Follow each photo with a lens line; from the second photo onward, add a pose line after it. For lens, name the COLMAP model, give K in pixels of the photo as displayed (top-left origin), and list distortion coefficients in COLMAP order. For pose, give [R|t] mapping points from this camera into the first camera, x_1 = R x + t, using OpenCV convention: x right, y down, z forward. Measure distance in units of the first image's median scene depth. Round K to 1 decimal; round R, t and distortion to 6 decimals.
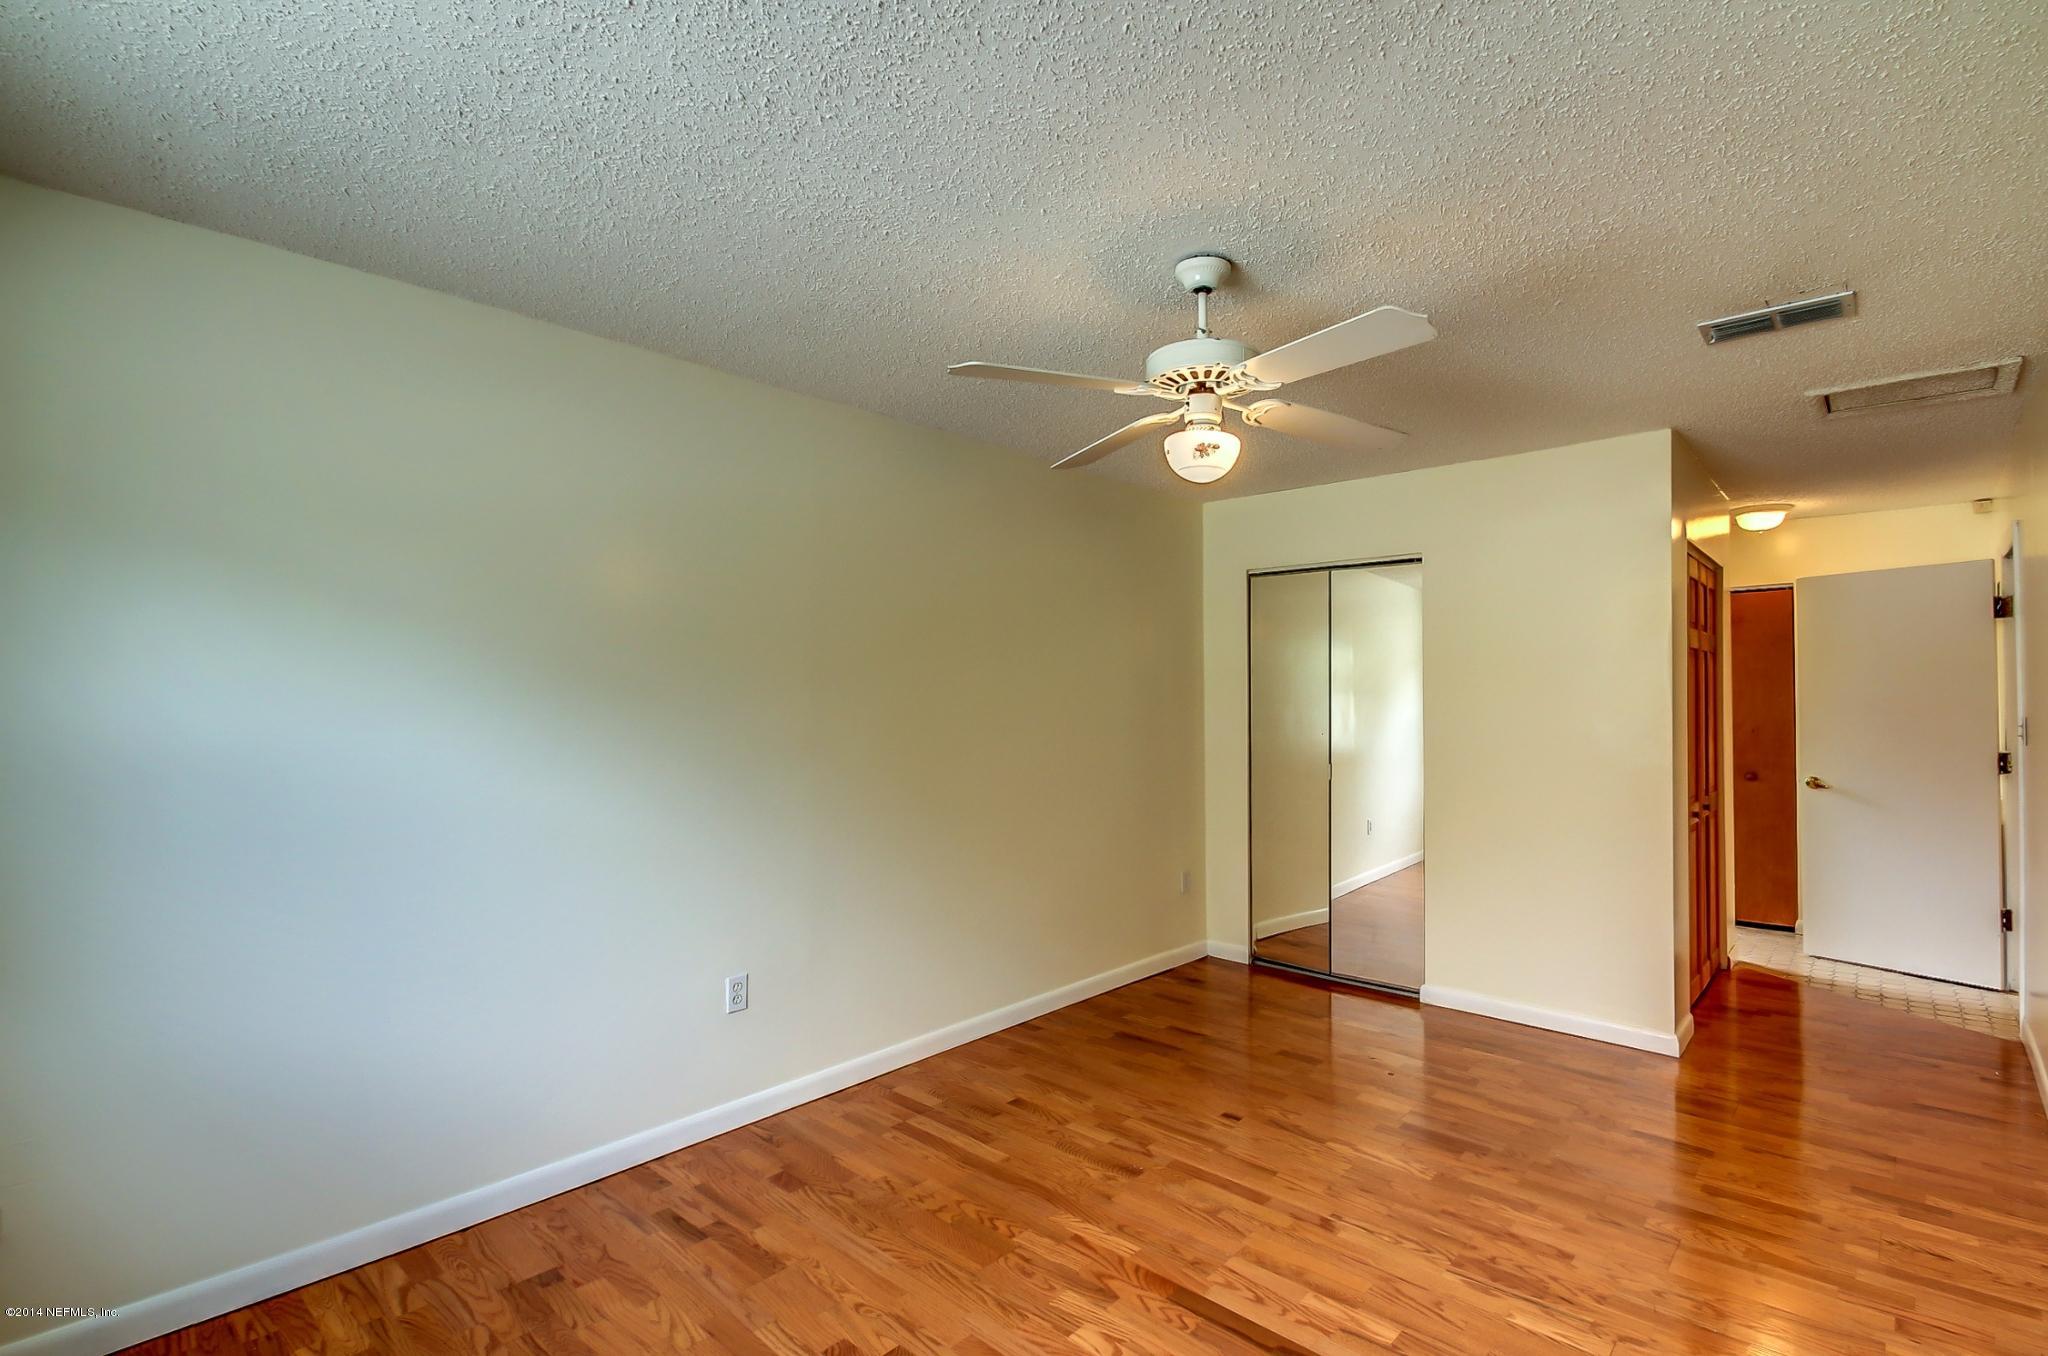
lens RADIAL K [[987.8, 0, 1027.3], [0, 987.8, 675.4], [0, 0, 1]] dist [0.008099, -0.010213]
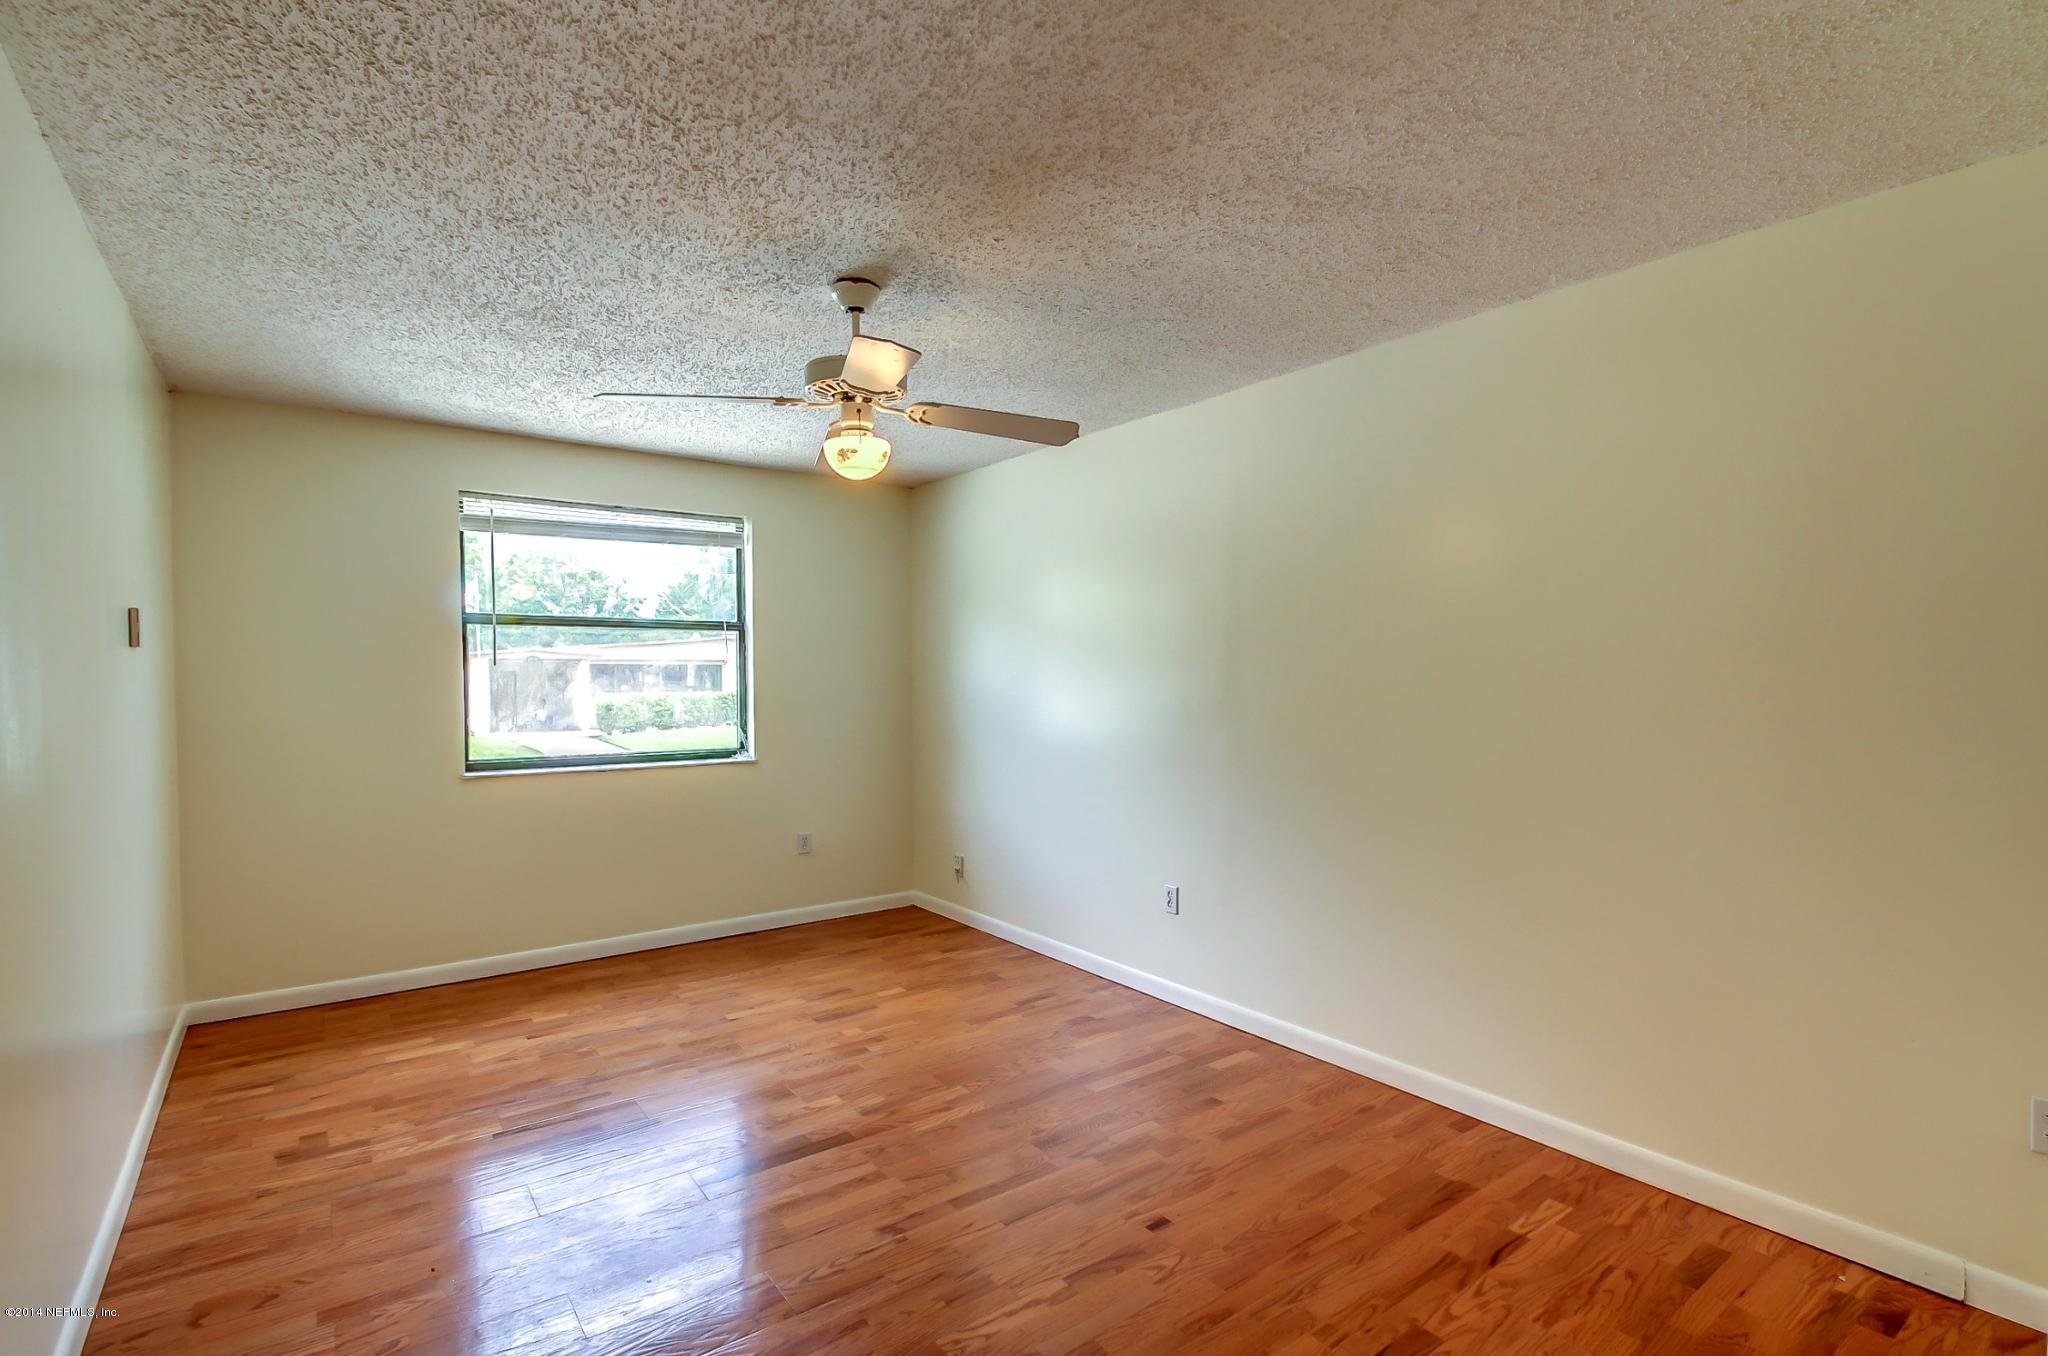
lens RADIAL K [[987.8, 0, 1027.6], [0, 987.8, 670.0], [0, 0, 1]] dist [0.008099, -0.010213]
pose [[-0.220039, -0.002032, -0.975489, 0.983495], [0.028973, 0.999543, -0.008617, 0.043074], [0.975061, -0.030159, -0.219880, 1.129965]]
